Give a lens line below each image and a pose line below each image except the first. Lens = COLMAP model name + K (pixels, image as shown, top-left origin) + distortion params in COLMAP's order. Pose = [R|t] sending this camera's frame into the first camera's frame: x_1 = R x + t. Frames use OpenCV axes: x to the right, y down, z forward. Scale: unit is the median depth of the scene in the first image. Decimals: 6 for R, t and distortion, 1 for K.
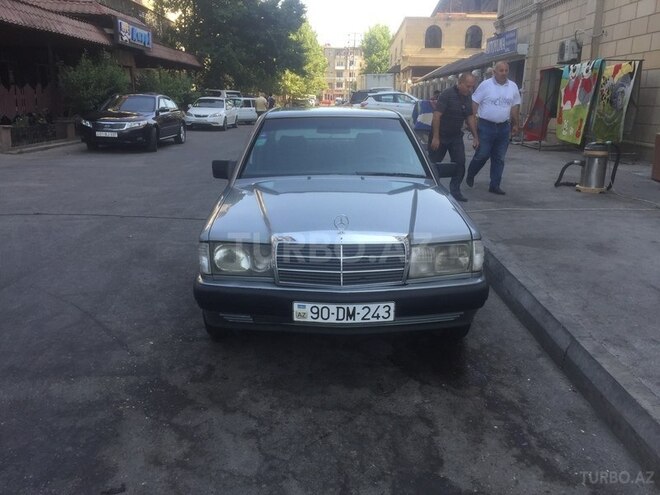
lens RADIAL K [[558.6, 0, 330.0], [0, 558.6, 247.5], [0, 0, 1]] dist [0.033685, -0.002572]
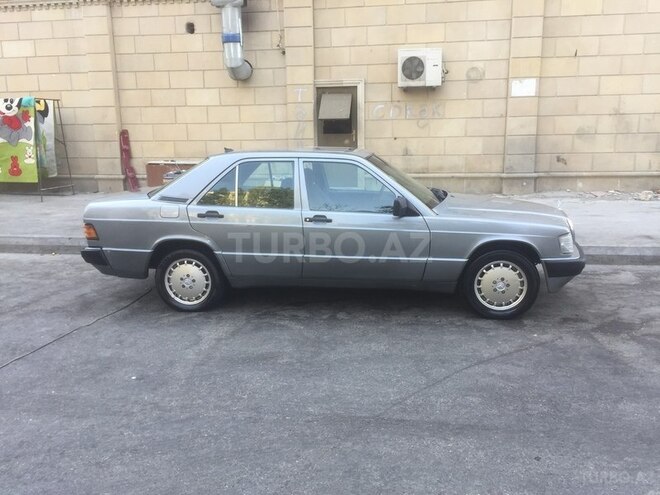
lens RADIAL K [[558.6, 0, 330.0], [0, 558.6, 247.5], [0, 0, 1]] dist [0.033685, -0.002572]
pose [[0.151829, -0.222897, 0.962946, -1.817639], [0.272954, 0.945811, 0.175894, -0.424090], [-0.949971, 0.236134, 0.204442, 1.326120]]
